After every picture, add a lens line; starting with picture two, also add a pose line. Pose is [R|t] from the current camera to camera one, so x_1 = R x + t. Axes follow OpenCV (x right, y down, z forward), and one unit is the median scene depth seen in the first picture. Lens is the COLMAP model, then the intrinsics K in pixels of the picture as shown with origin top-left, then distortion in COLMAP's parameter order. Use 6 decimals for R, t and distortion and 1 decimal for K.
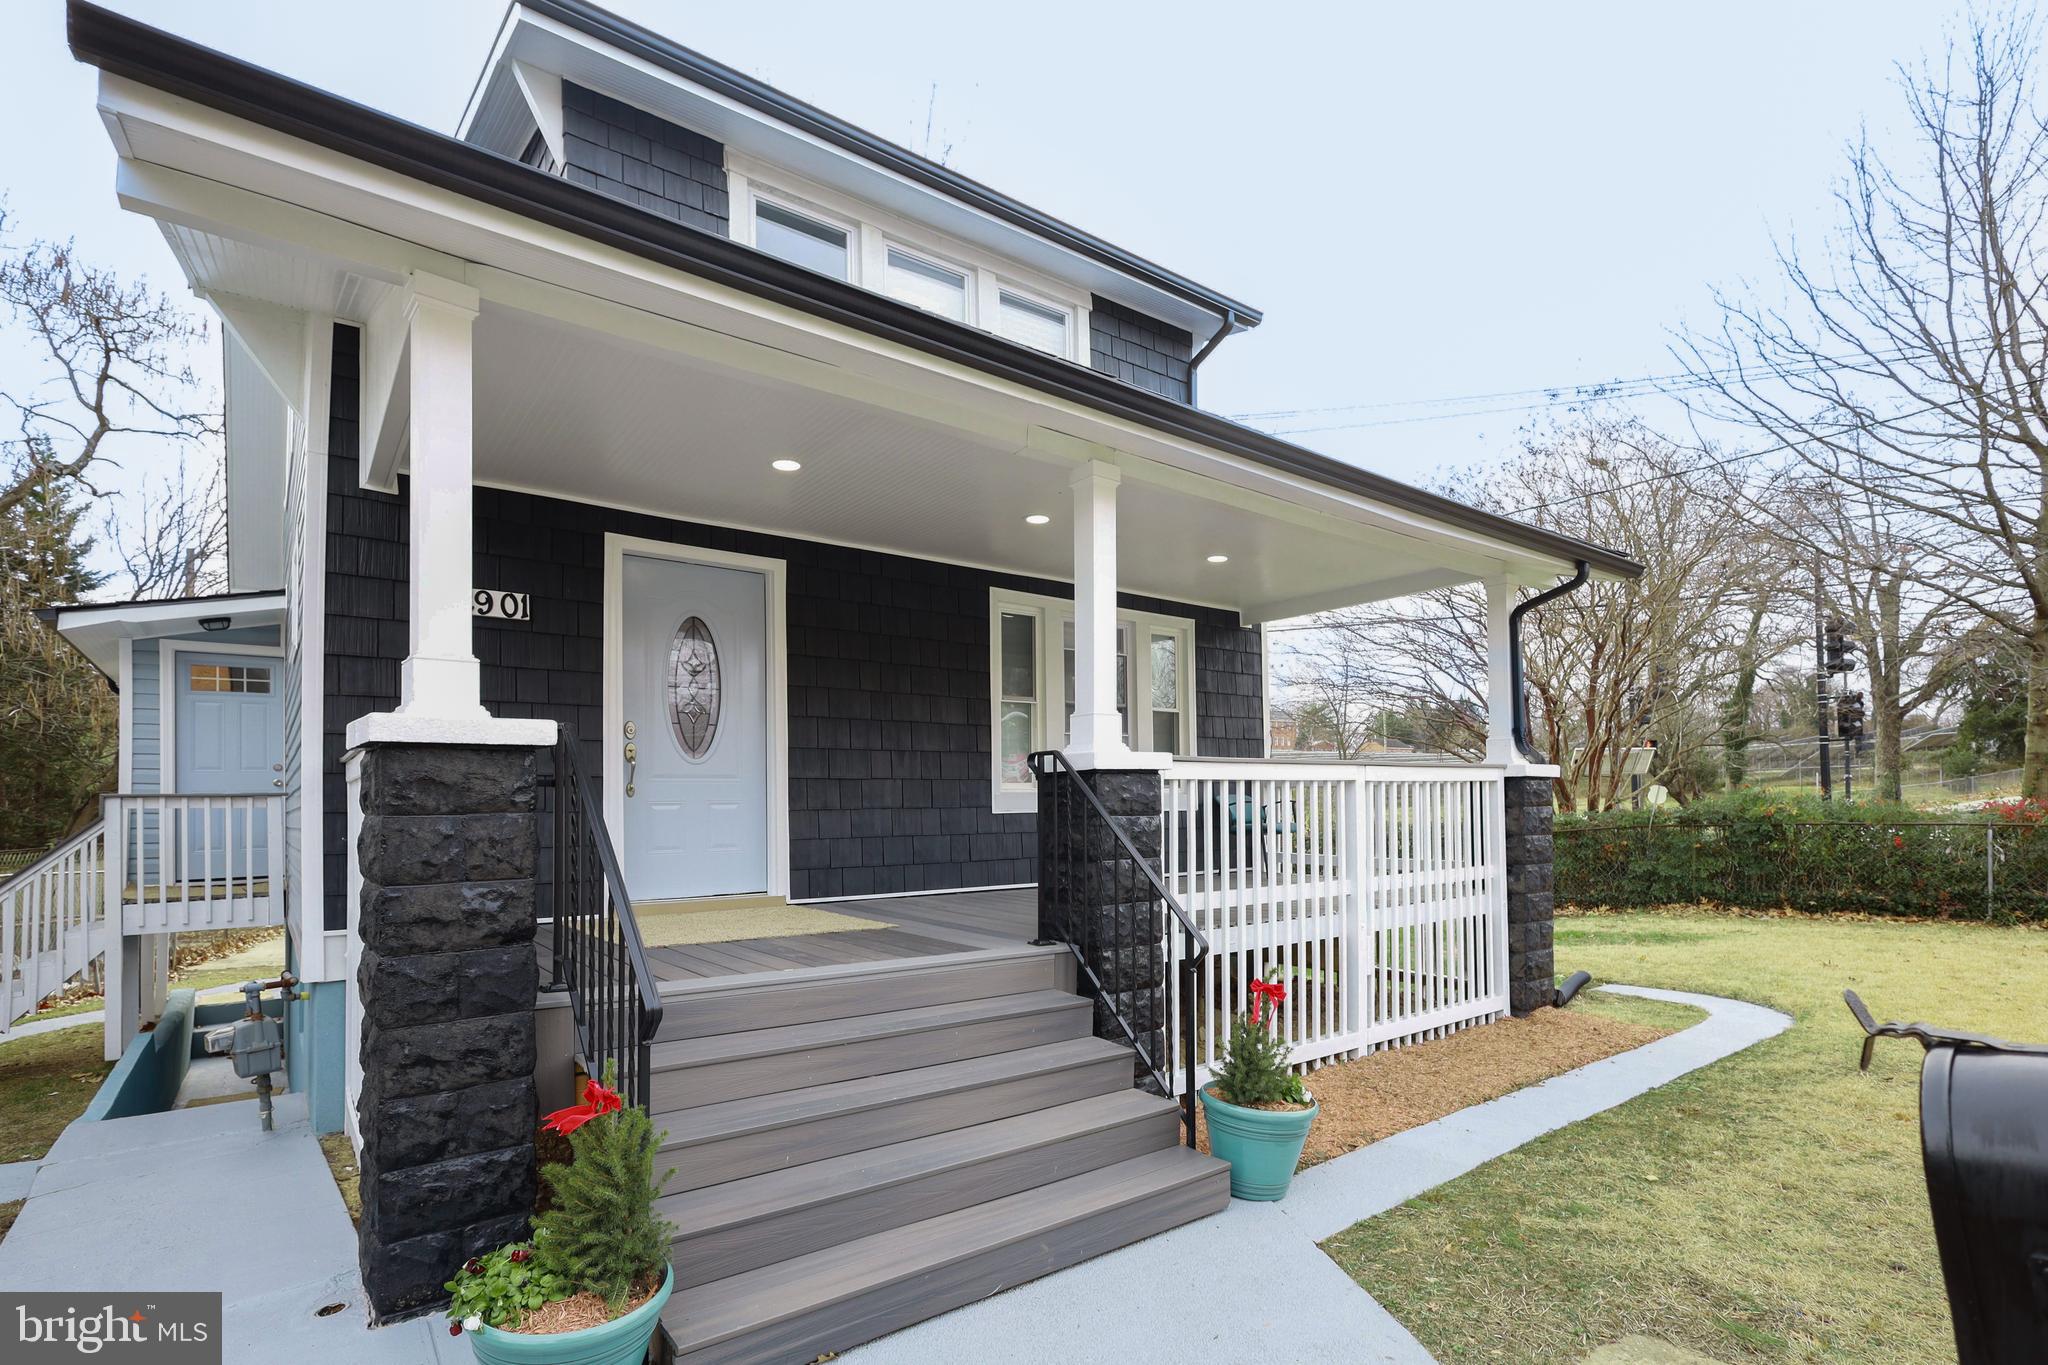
lens RADIAL K [[944.6, 0, 1023.0], [0, 944.6, 812.9], [0, 0, 1]] dist [0.000930, -0.000080]
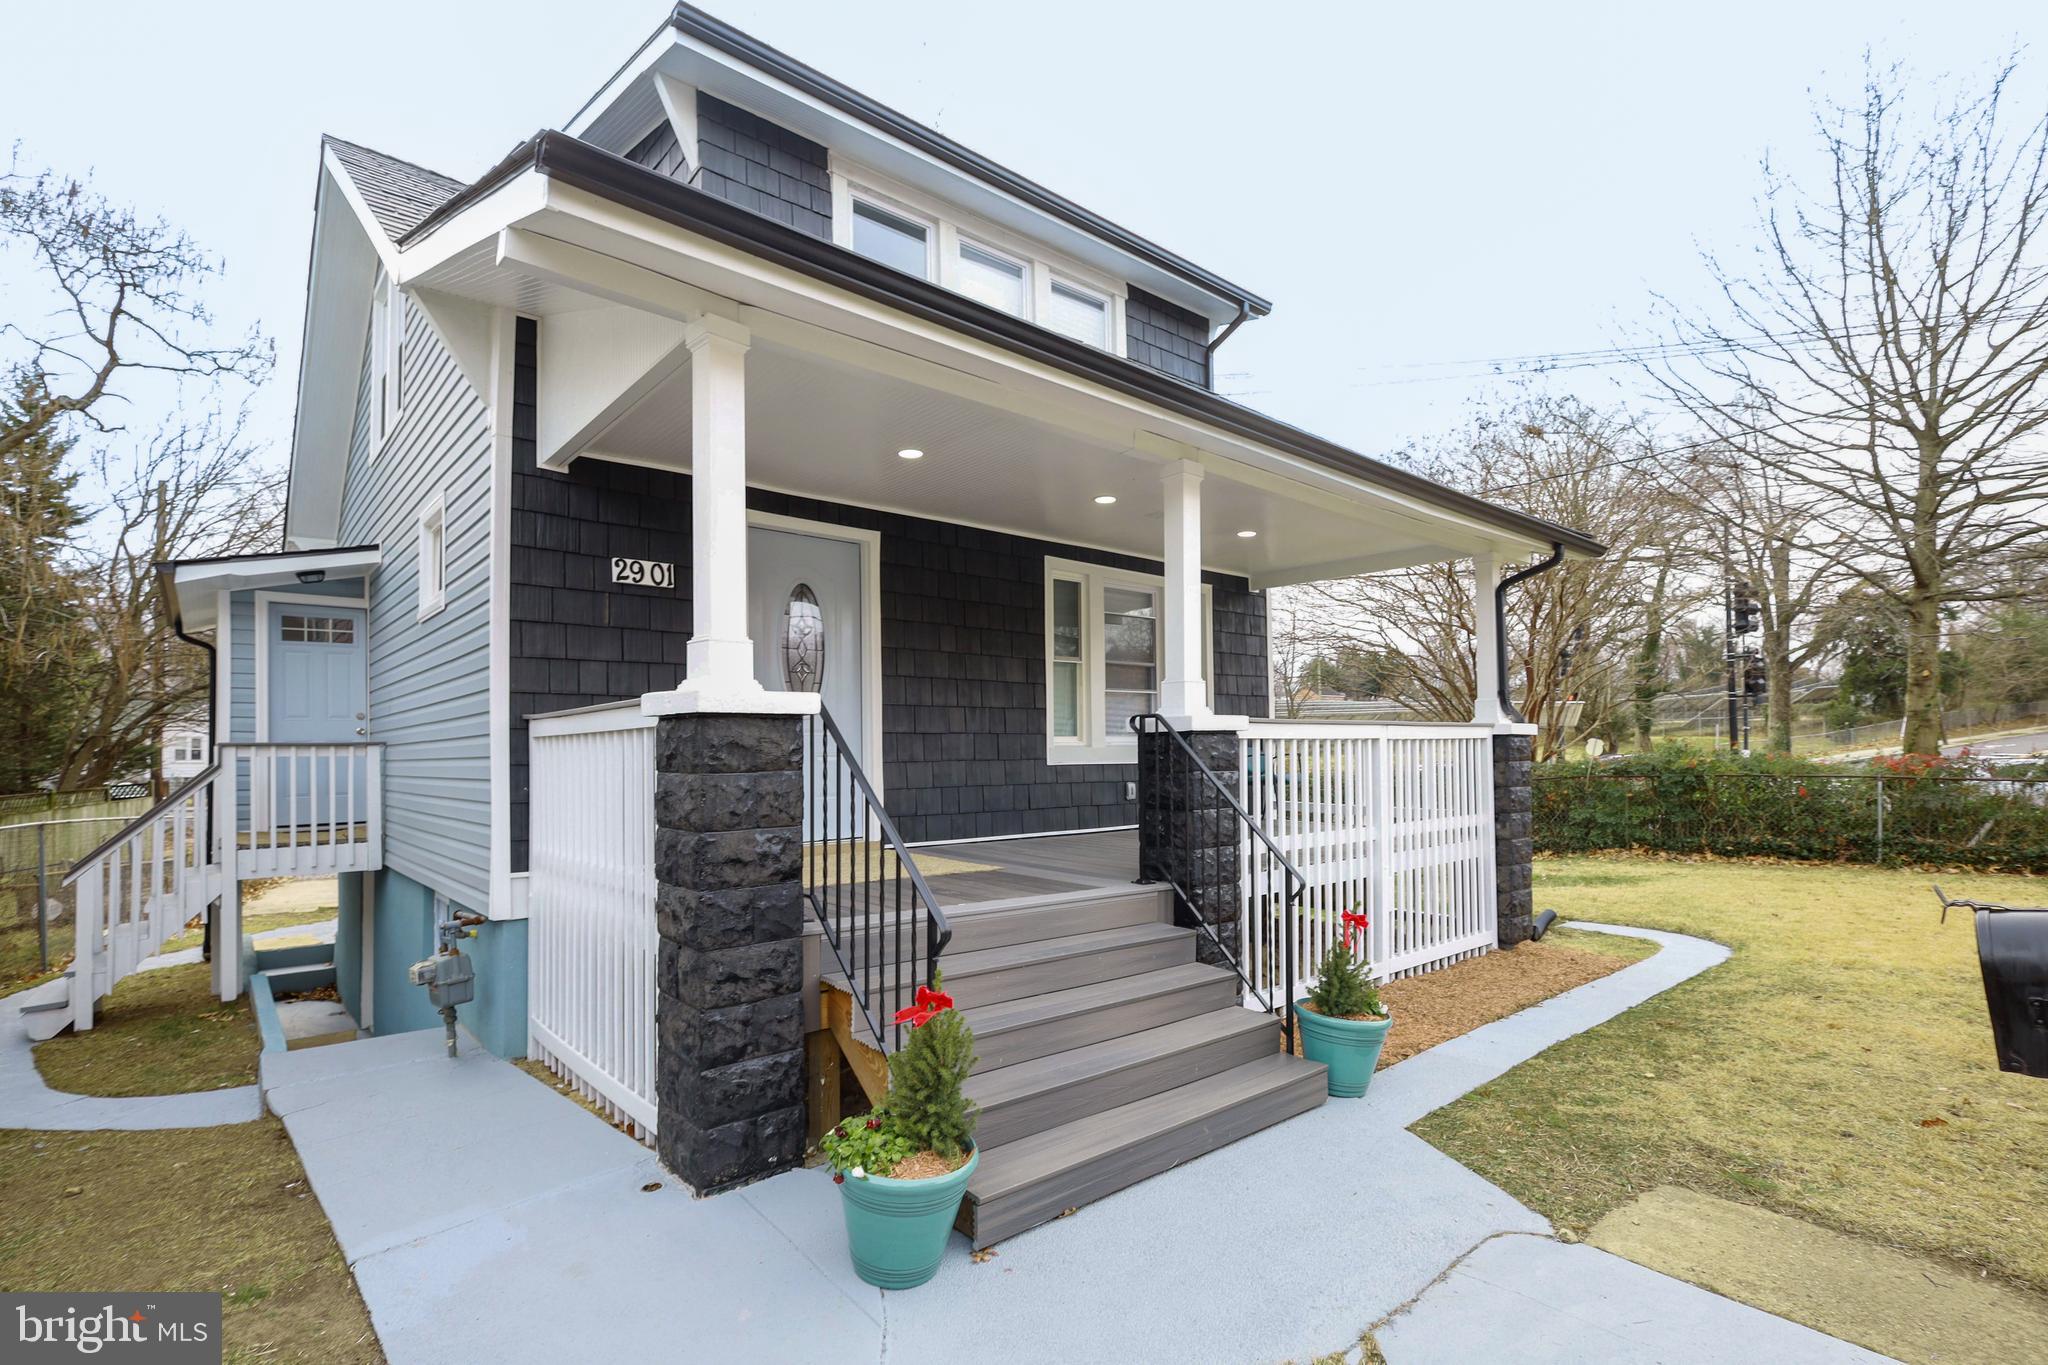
lens RADIAL K [[978.9, 0, 1024.5], [0, 978.9, 749.1], [0, 0, 1]] dist [-0.000681, 0.000638]
pose [[0.996218, 0.007808, 0.086539, -0.168000], [-0.007174, 0.999945, -0.007646, -0.009700], [-0.086594, 0.006996, 0.996219, -0.123444]]
